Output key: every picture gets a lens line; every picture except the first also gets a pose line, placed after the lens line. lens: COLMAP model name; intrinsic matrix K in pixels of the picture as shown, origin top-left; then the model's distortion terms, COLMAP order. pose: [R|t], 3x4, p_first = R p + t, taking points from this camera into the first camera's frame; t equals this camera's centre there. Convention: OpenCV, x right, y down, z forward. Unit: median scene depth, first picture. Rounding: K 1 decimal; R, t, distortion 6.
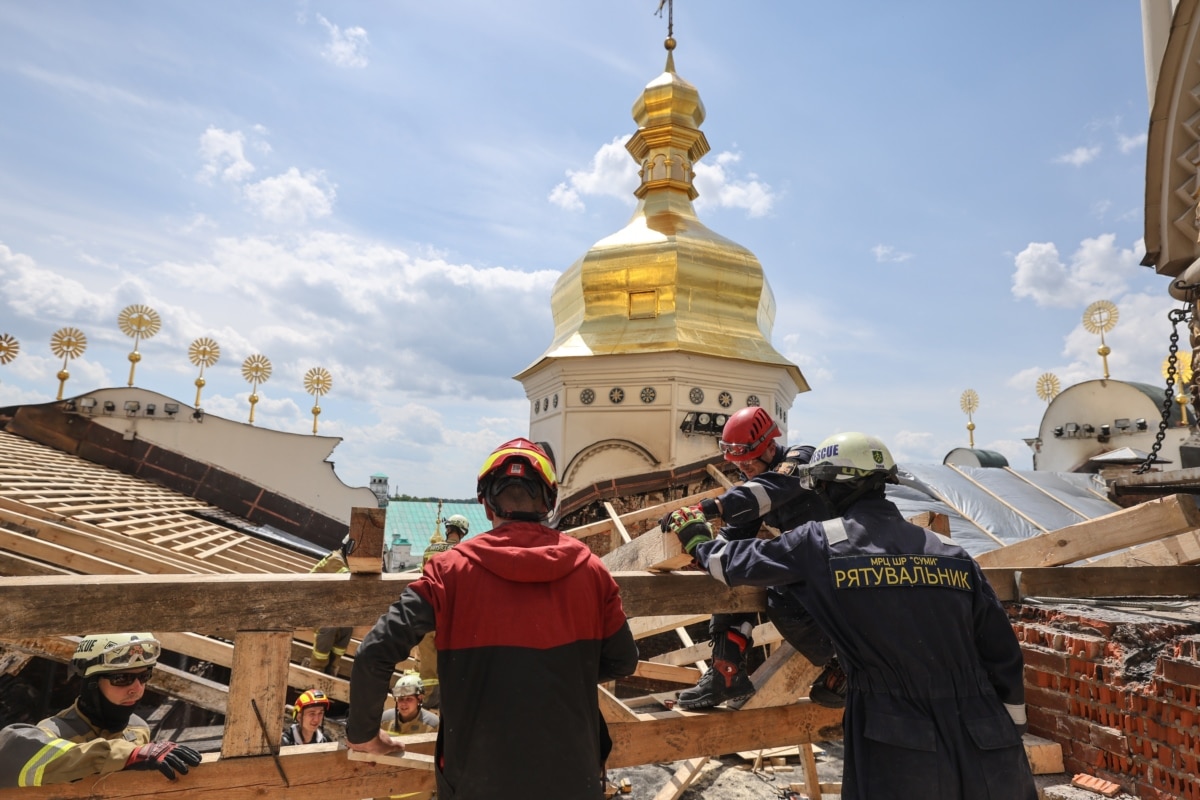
lens RADIAL K [[622.4, 0, 602.3], [0, 622.4, 395.8], [0, 0, 1]] dist [-0.025132, 0.021014]
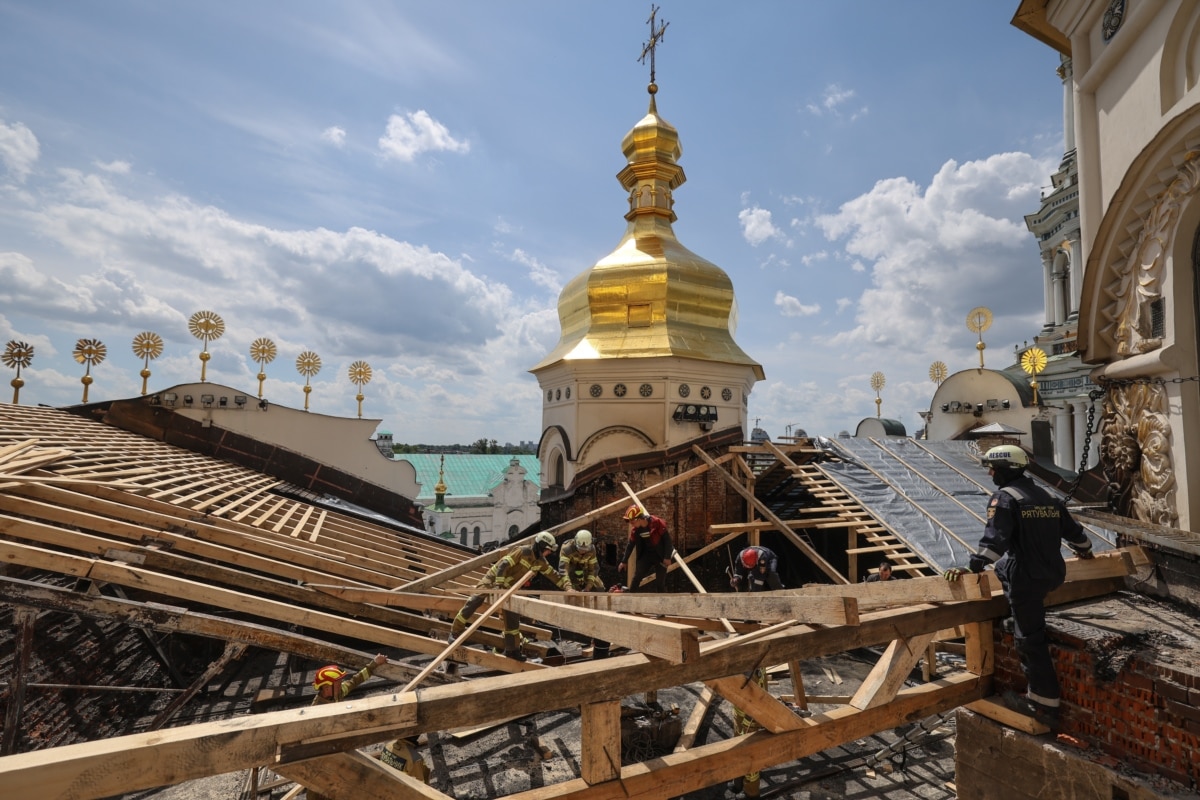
lens RADIAL K [[515.5, 0, 600.0], [0, 515.5, 400.0], [0, 0, 1]] dist [-0.035602, 0.012984]
pose [[0.997491, -0.011179, 0.069910, -0.080710], [0.005540, 0.996752, 0.080348, -0.058055], [-0.070581, -0.079759, 0.994312, -0.023486]]
